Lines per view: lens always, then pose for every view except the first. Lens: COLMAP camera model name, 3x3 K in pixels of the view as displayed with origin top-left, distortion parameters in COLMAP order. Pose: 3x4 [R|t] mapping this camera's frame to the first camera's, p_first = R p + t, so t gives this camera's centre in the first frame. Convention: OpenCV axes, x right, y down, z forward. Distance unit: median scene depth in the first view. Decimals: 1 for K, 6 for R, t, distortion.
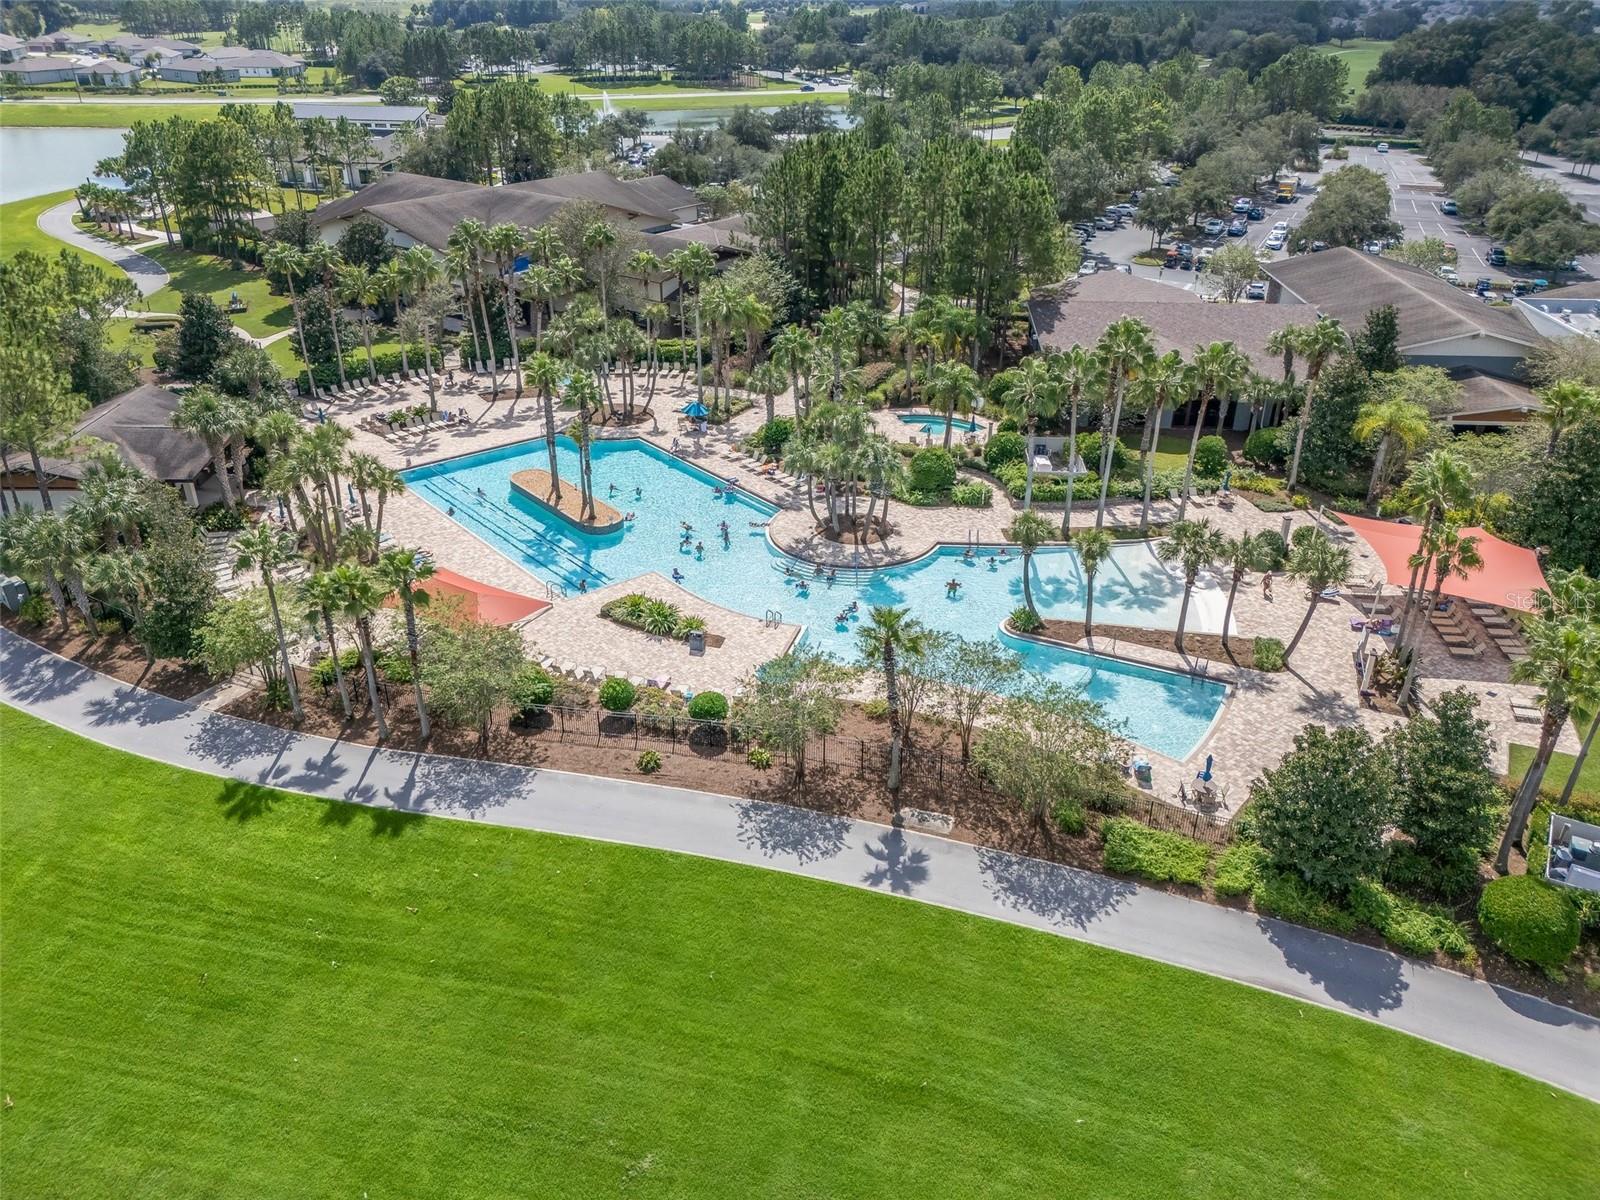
lens RADIAL K [[1151.6, 0, 800.0], [0, 1151.6, 600.0], [0, 0, 1]] dist [-0.006219, -0.002337]
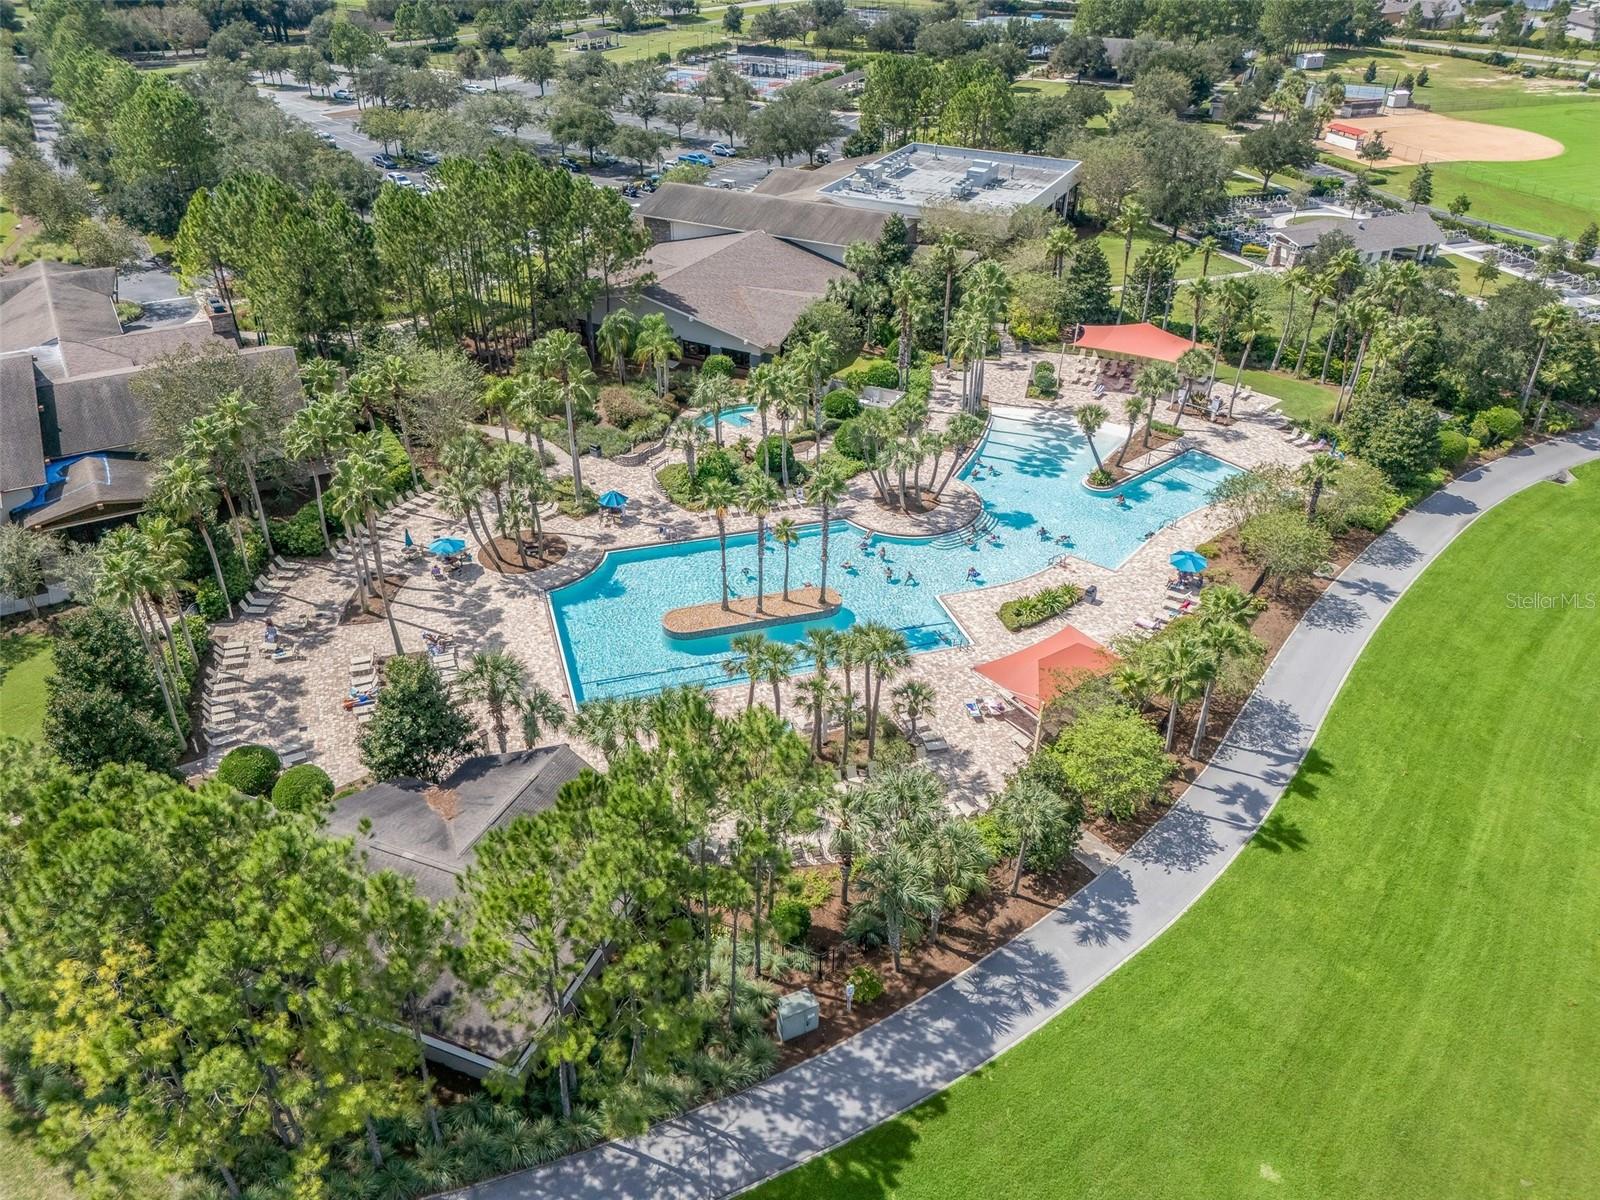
lens RADIAL K [[1151.6, 0, 800.0], [0, 1151.6, 600.0], [0, 0, 1]] dist [-0.006219, -0.002337]
pose [[0.416144, -0.506258, 0.755332, -1.292630], [0.429932, 0.841506, 0.327149, -0.559992], [-0.801238, 0.188600, 0.567844, 0.596943]]
